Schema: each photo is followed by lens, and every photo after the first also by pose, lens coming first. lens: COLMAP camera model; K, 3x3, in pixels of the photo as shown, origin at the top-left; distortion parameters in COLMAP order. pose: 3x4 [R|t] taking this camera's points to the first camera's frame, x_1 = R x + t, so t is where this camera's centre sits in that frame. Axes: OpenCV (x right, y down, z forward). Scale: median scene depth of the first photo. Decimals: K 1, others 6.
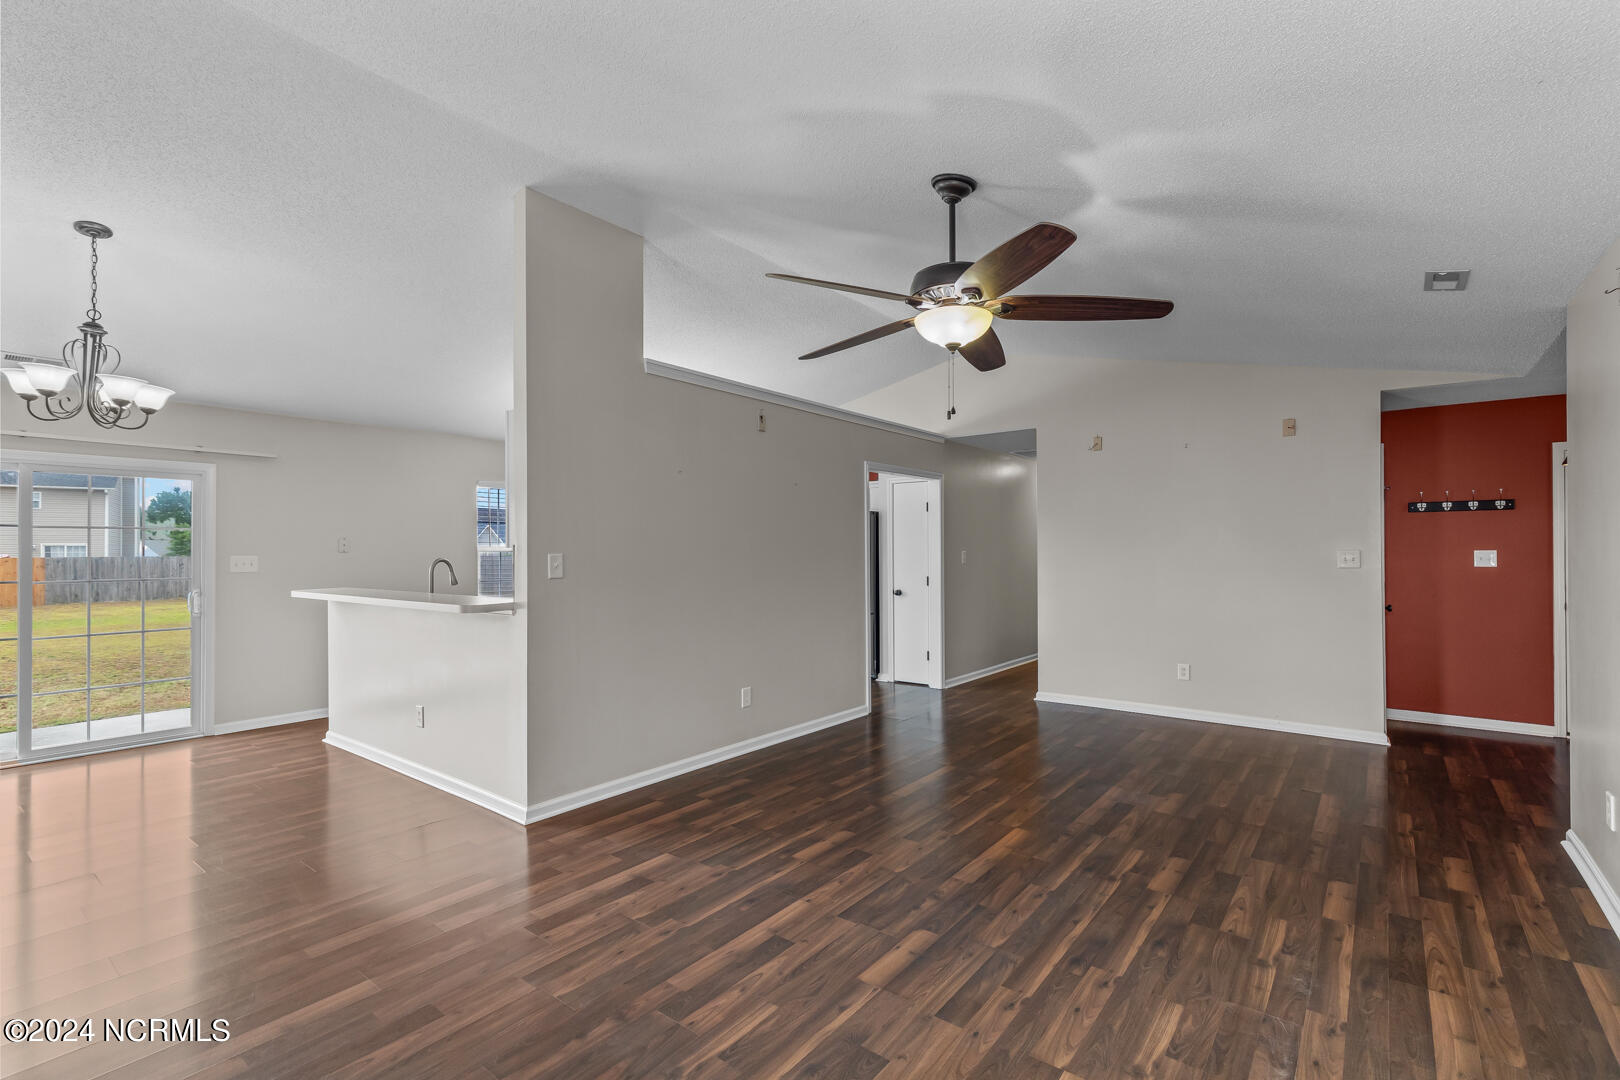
lens RADIAL K [[731.0, 0, 807.6], [0, 731.0, 538.3], [0, 0, 1]] dist [0.003439, -0.000192]
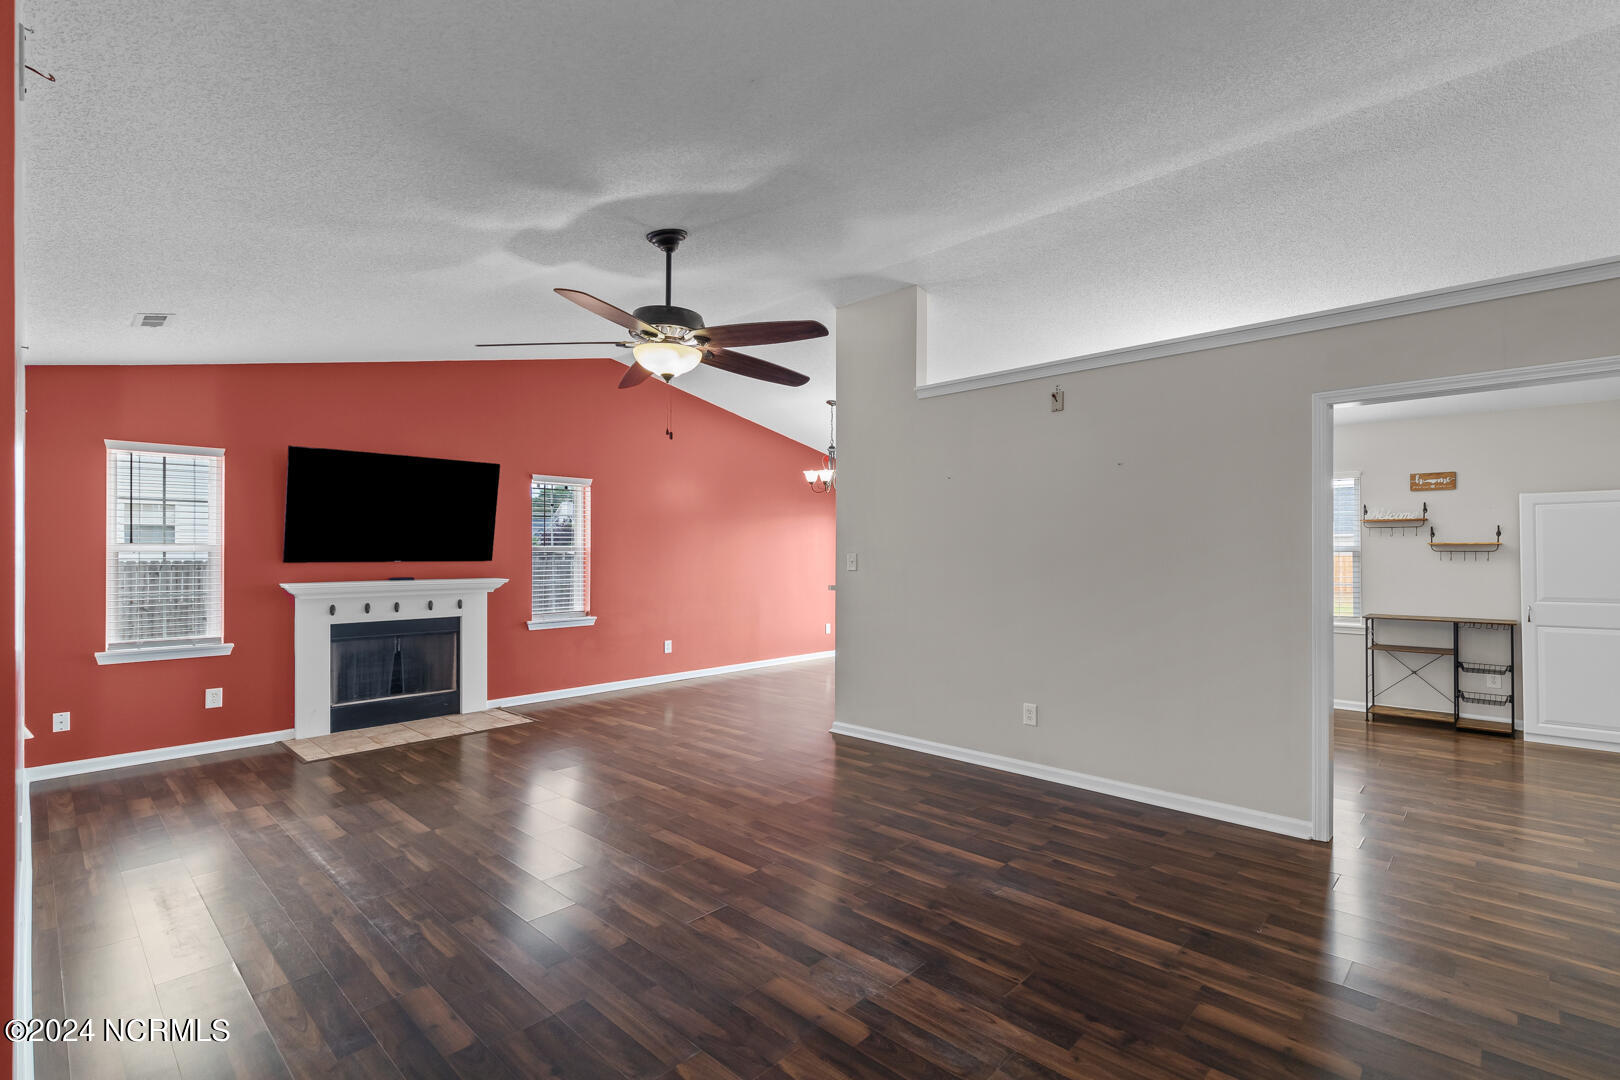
lens RADIAL K [[731.0, 0, 831.9], [0, 731.0, 538.2], [0, 0, 1]] dist [0.003439, -0.000192]
pose [[-0.072080, -0.013633, -0.997306, 1.121016], [0.018677, 0.999713, -0.015016, 0.019509], [0.997224, -0.019709, -0.071804, 1.133888]]
